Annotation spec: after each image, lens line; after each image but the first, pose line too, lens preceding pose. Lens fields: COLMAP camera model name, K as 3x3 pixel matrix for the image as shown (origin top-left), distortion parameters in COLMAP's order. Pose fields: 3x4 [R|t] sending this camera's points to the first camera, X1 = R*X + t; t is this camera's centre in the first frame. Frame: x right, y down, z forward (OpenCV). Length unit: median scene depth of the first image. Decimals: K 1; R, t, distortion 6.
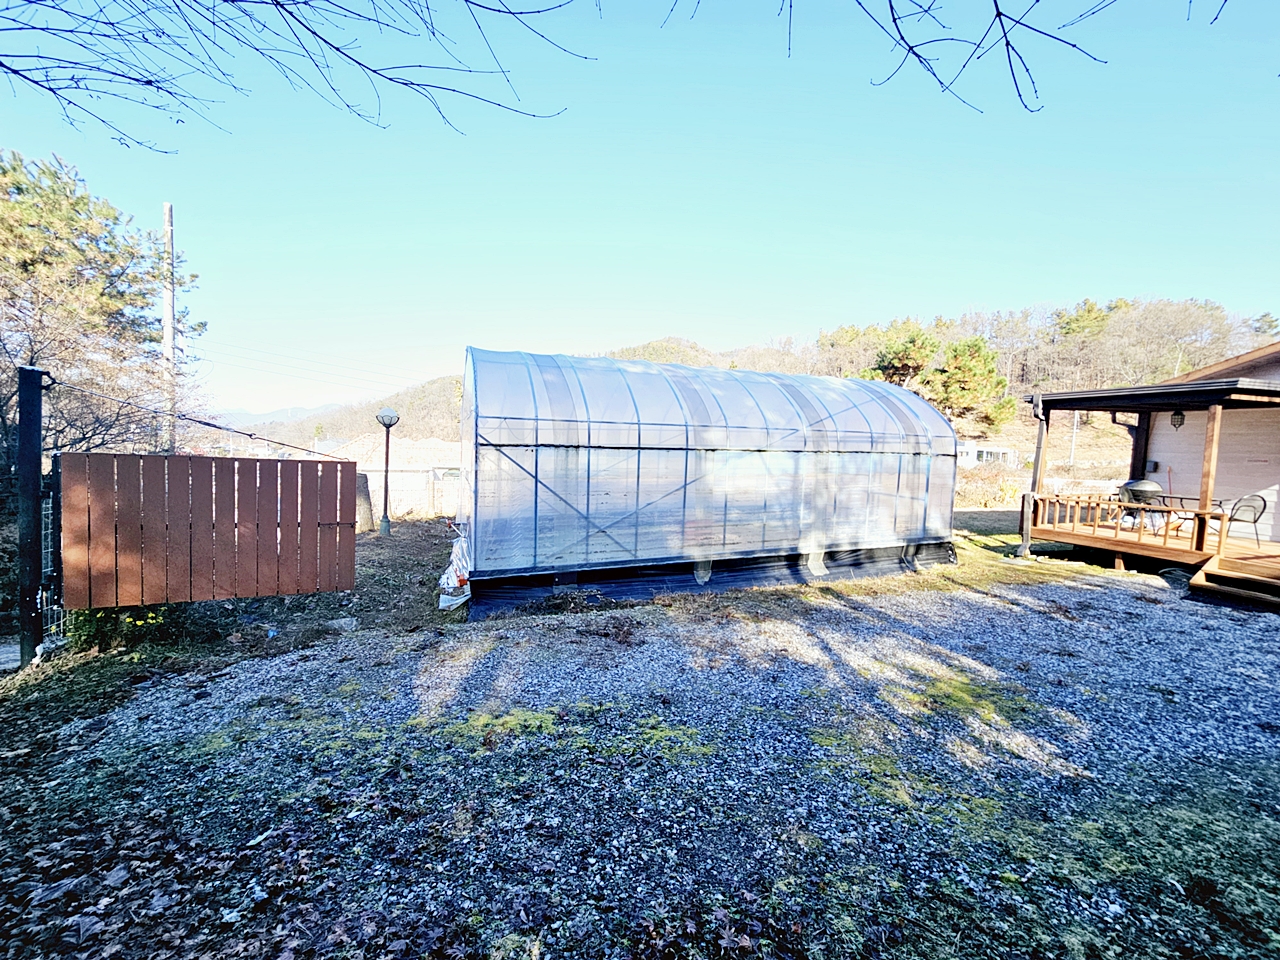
lens RADIAL K [[522.5, 0, 640.0], [0, 522.5, 480.0], [0, 0, 1]] dist [-0.000779, 0.001015]
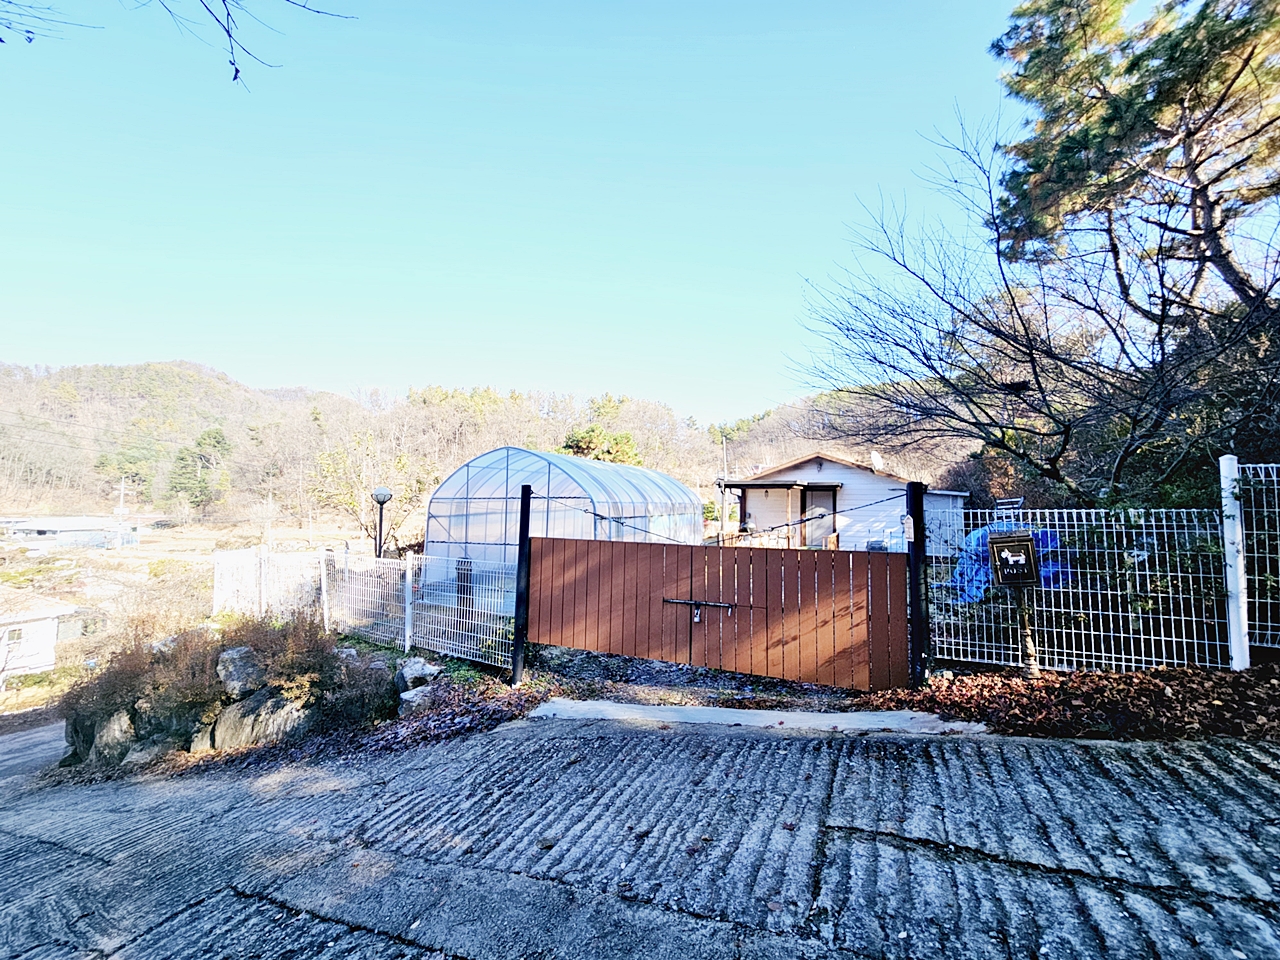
lens RADIAL K [[522.9, 0, 640.0], [0, 522.9, 480.0], [0, 0, 1]] dist [-0.001091, 0.000128]
pose [[0.702800, 0.015687, 0.711215, -1.126776], [0.055830, 0.995457, -0.077126, -0.043990], [-0.709194, 0.093911, 0.698731, -0.203289]]
